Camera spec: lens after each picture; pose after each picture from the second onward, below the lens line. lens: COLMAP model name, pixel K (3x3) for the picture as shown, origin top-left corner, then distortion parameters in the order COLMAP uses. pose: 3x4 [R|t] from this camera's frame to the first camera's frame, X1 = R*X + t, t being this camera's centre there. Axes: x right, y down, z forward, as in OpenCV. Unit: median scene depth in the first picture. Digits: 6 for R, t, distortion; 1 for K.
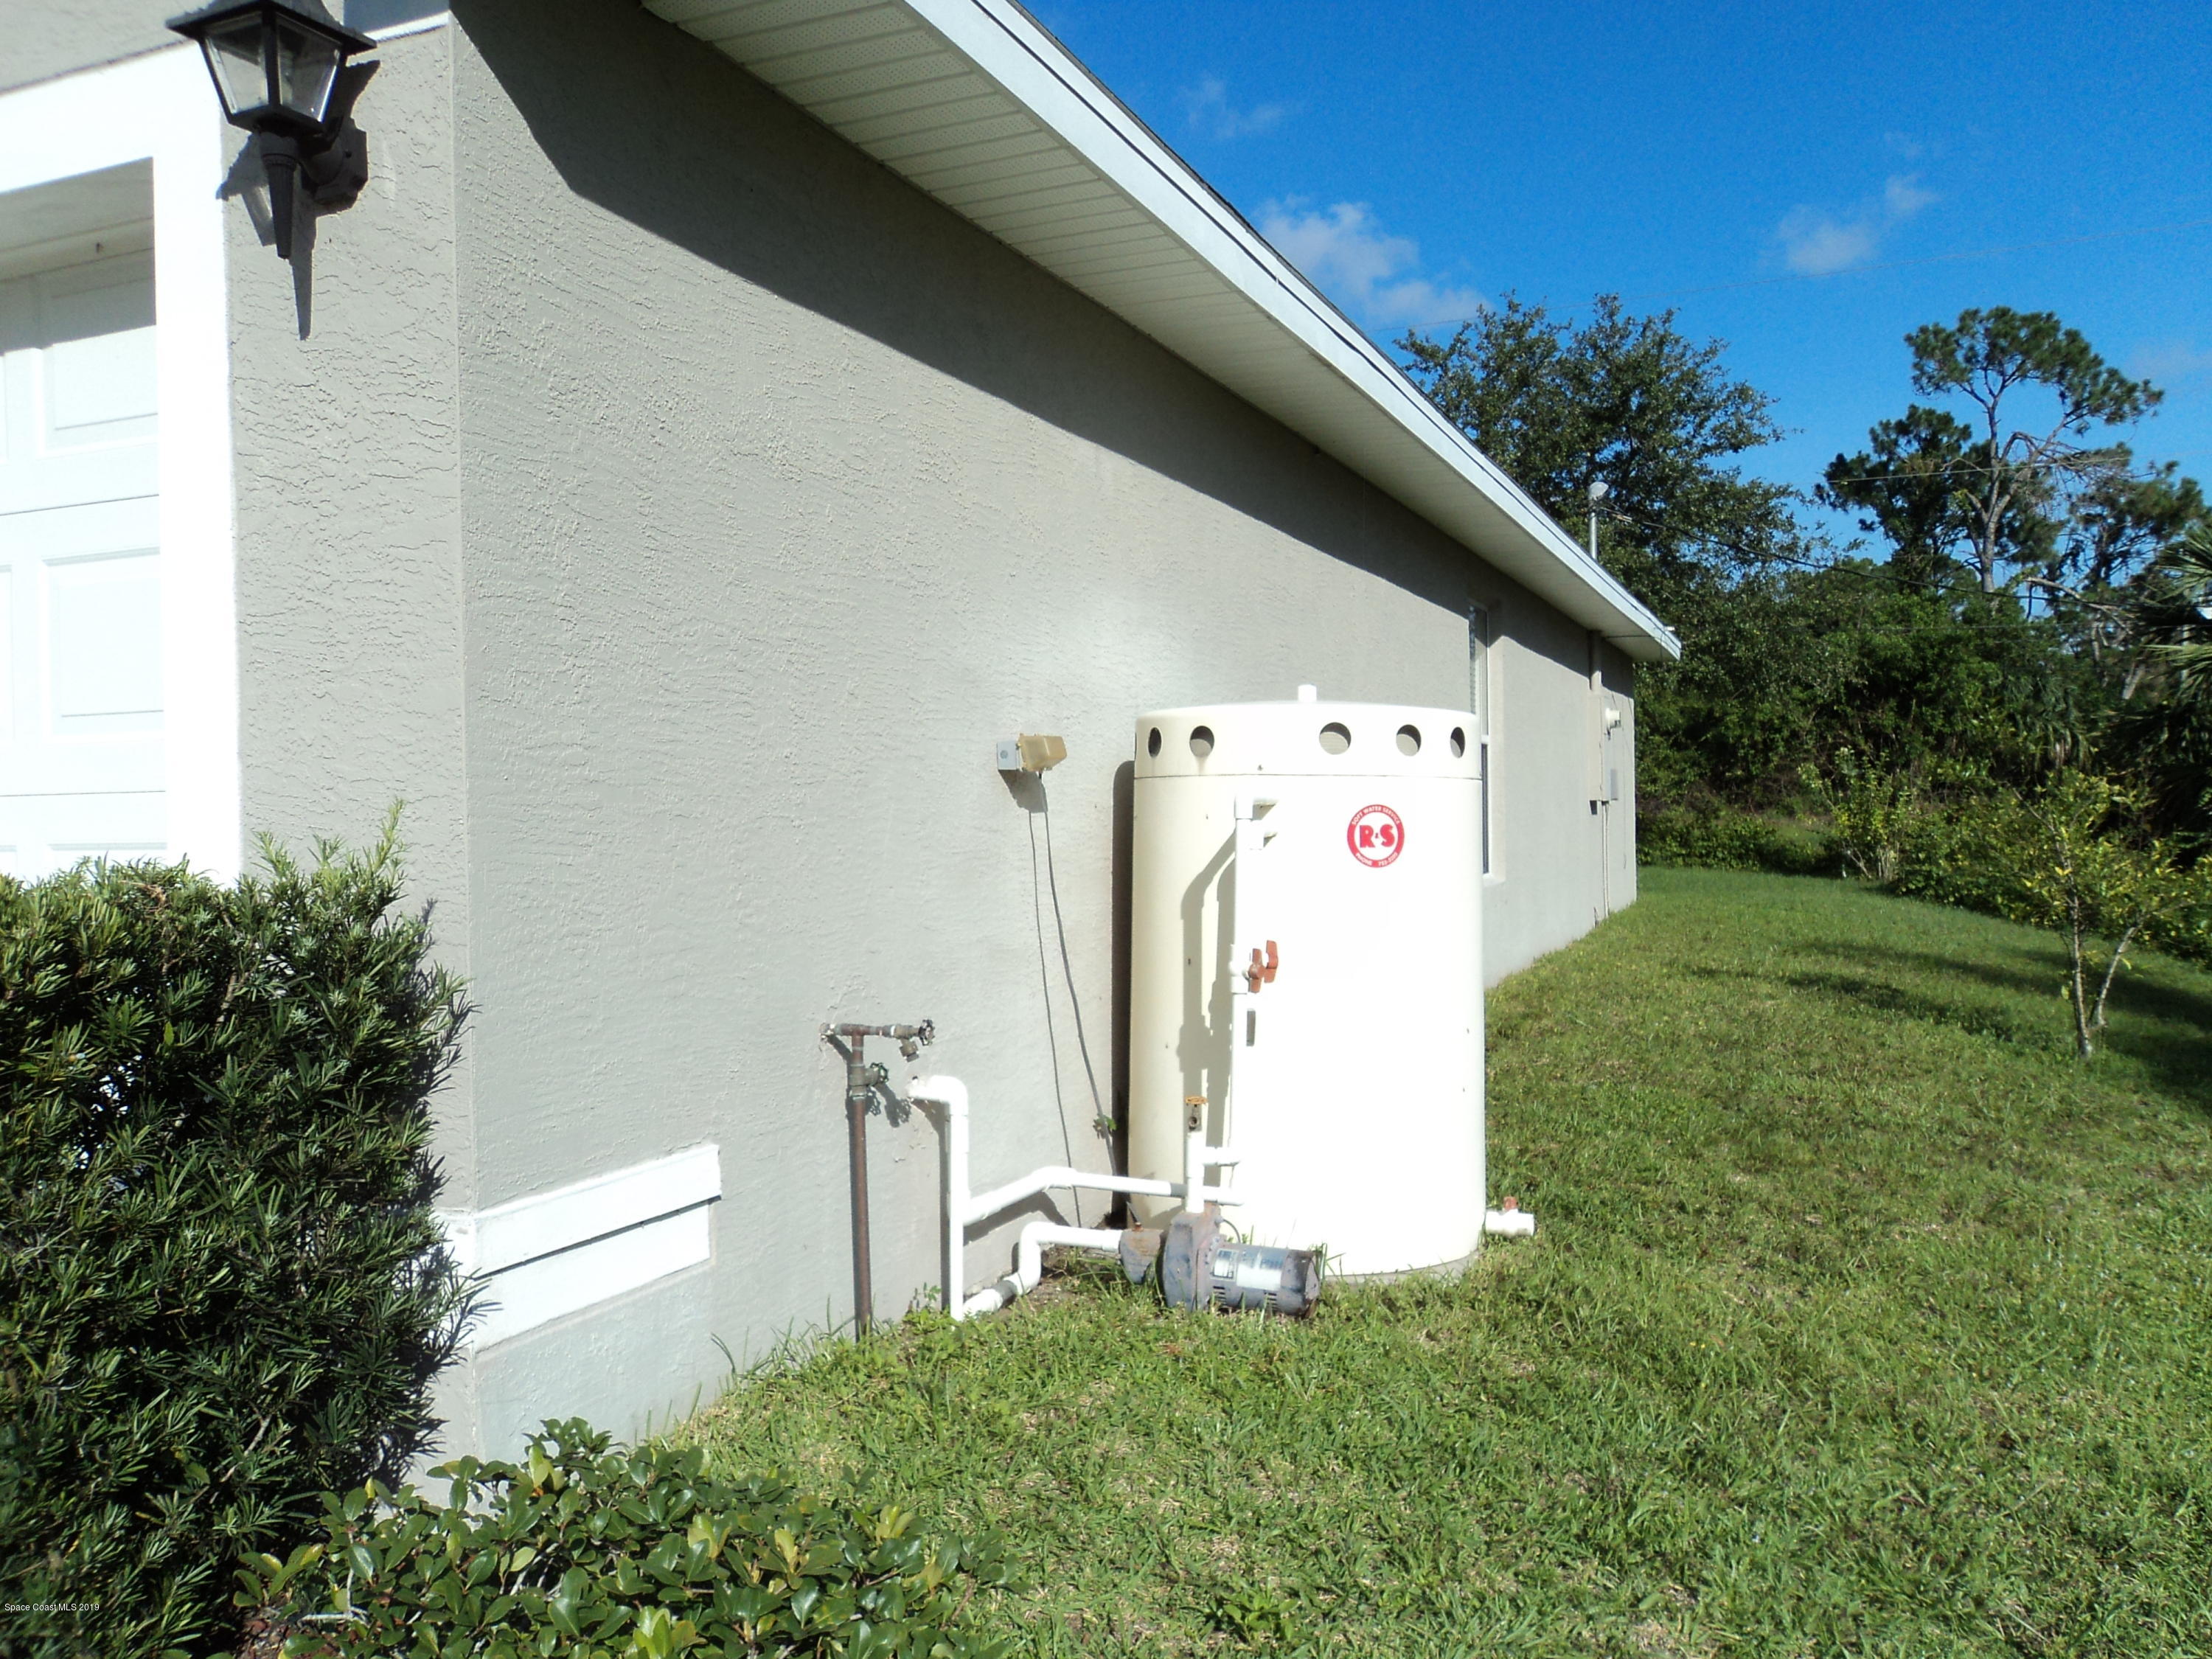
lens RADIAL K [[1755.5, 0, 1116.5], [0, 1755.5, 831.0], [0, 0, 1]] dist [-0.054723, 0.062417]
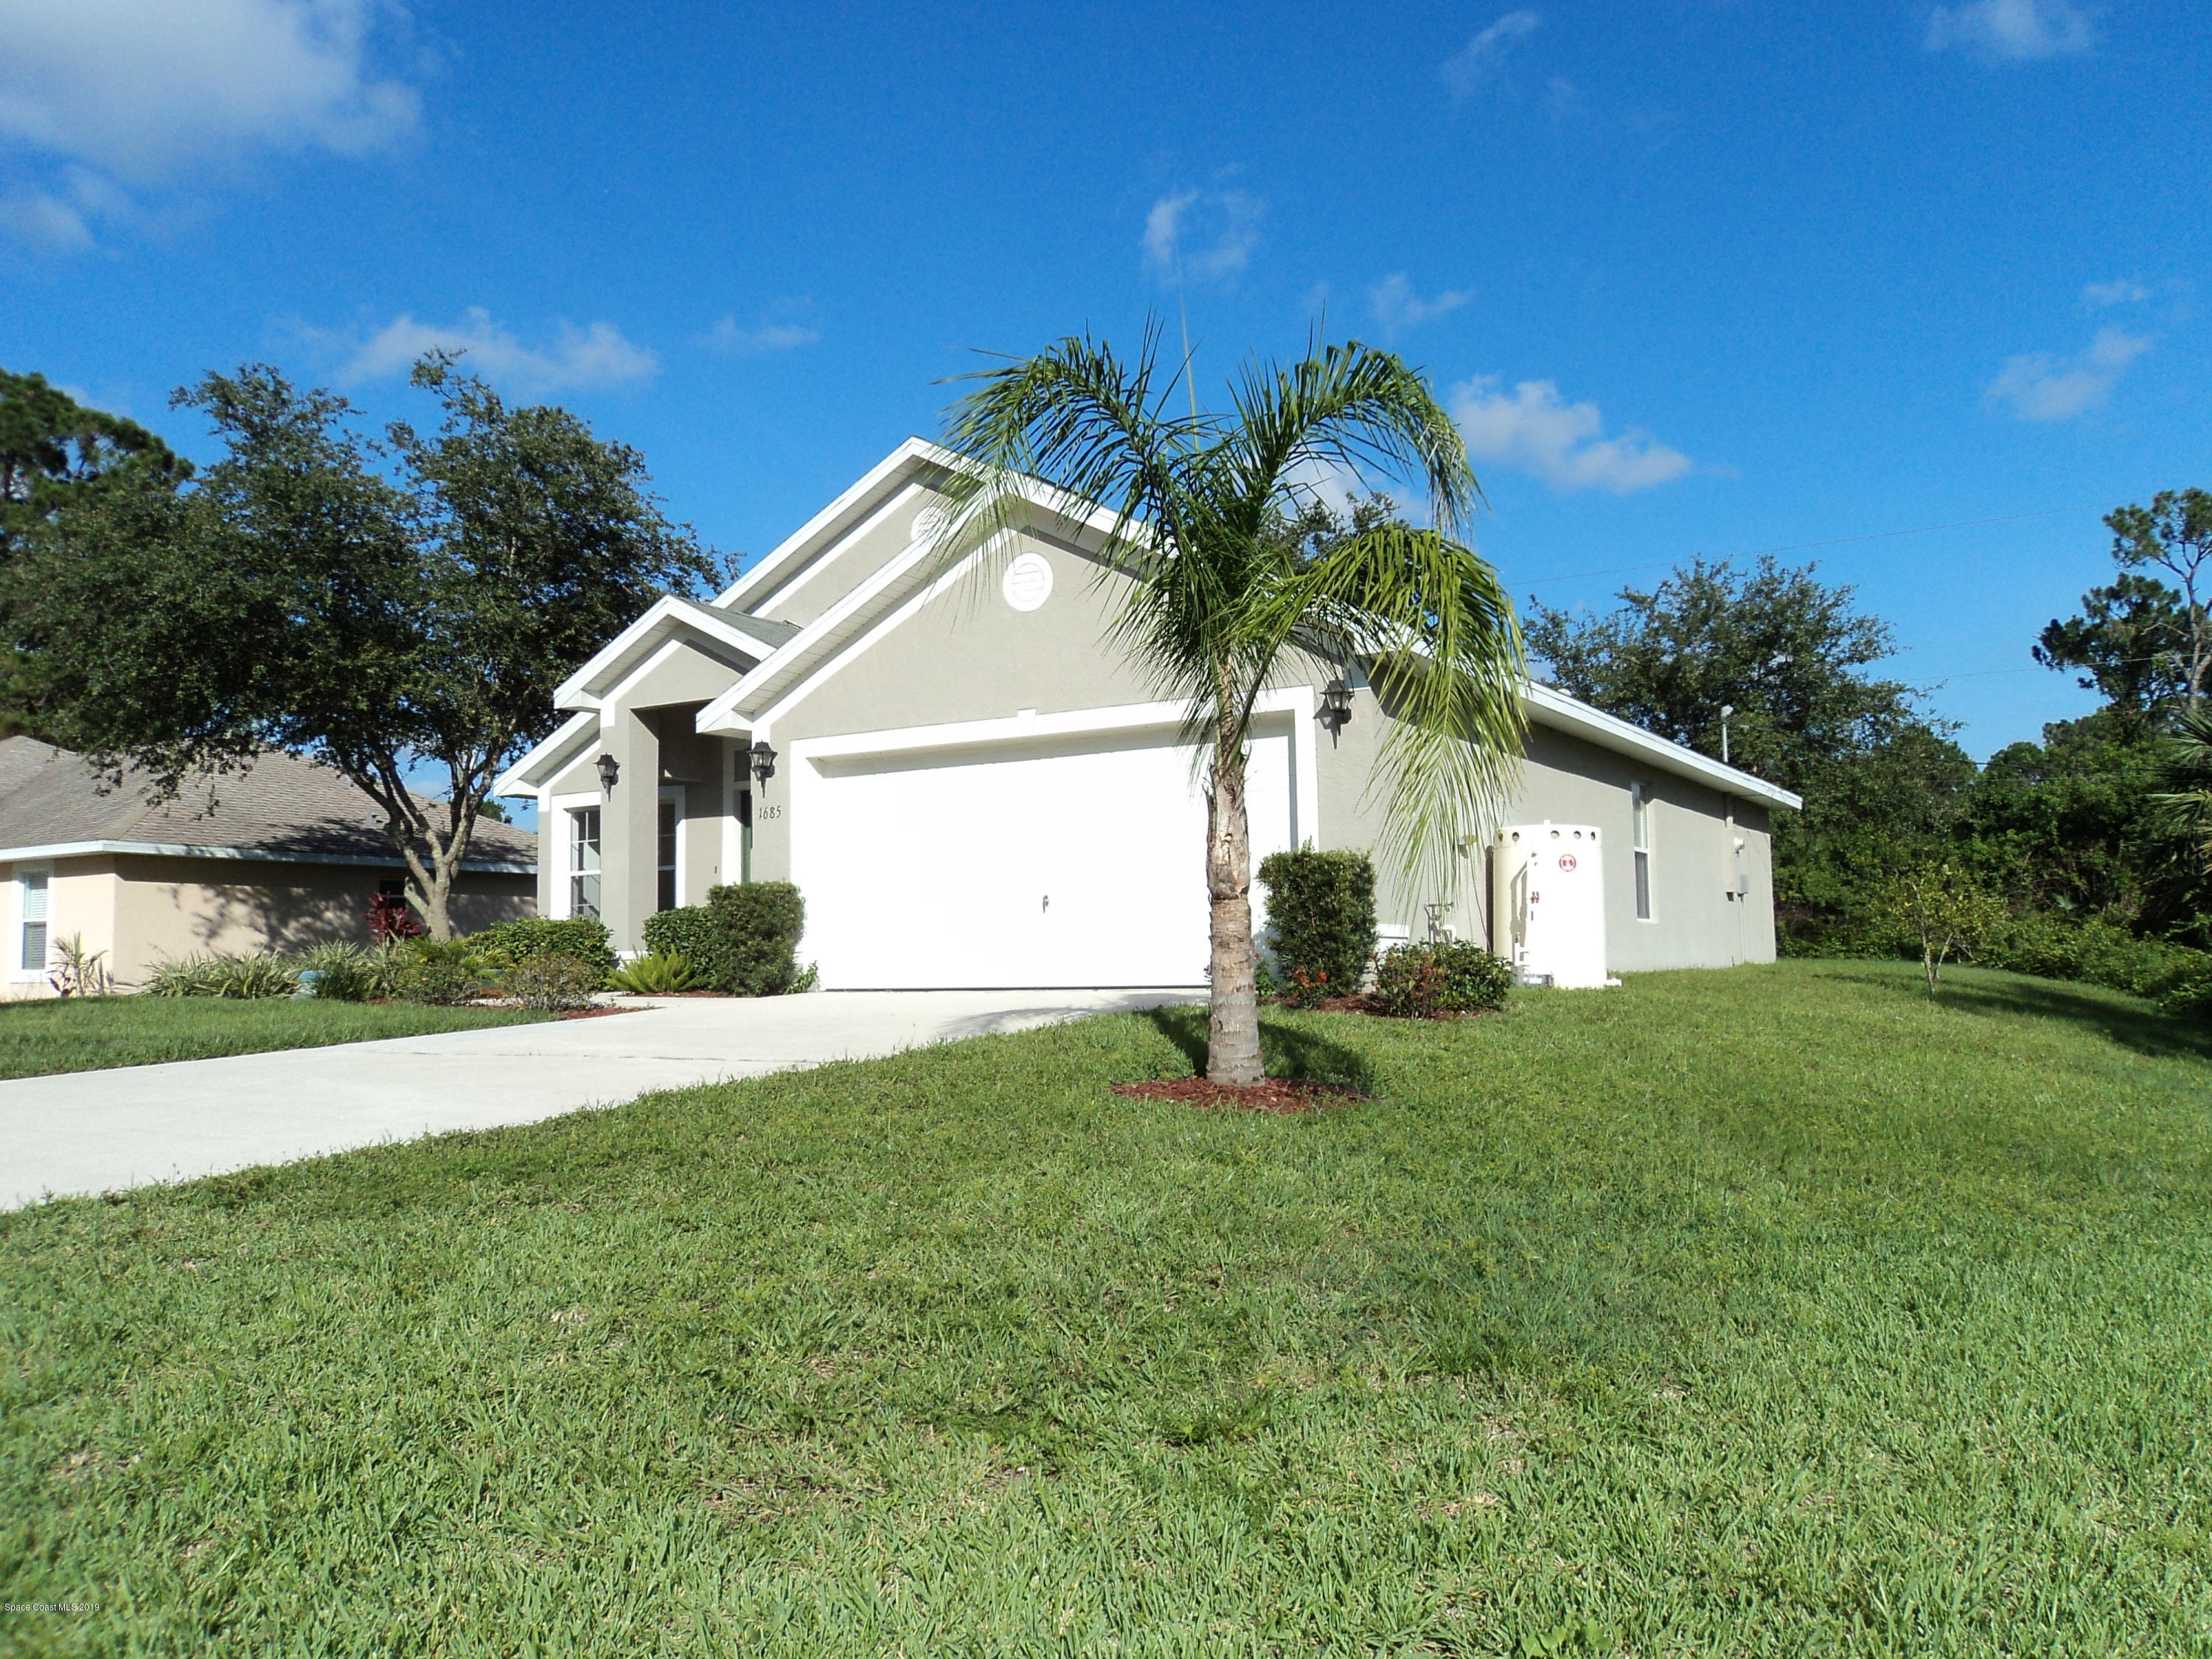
lens RADIAL K [[1755.5, 0, 1116.5], [0, 1755.5, 831.0], [0, 0, 1]] dist [-0.054723, 0.062417]
pose [[0.989480, -0.009336, -0.144368, -0.016841], [-0.003384, 0.996149, -0.087610, 0.017700], [0.144630, 0.087176, 0.985638, -0.182595]]
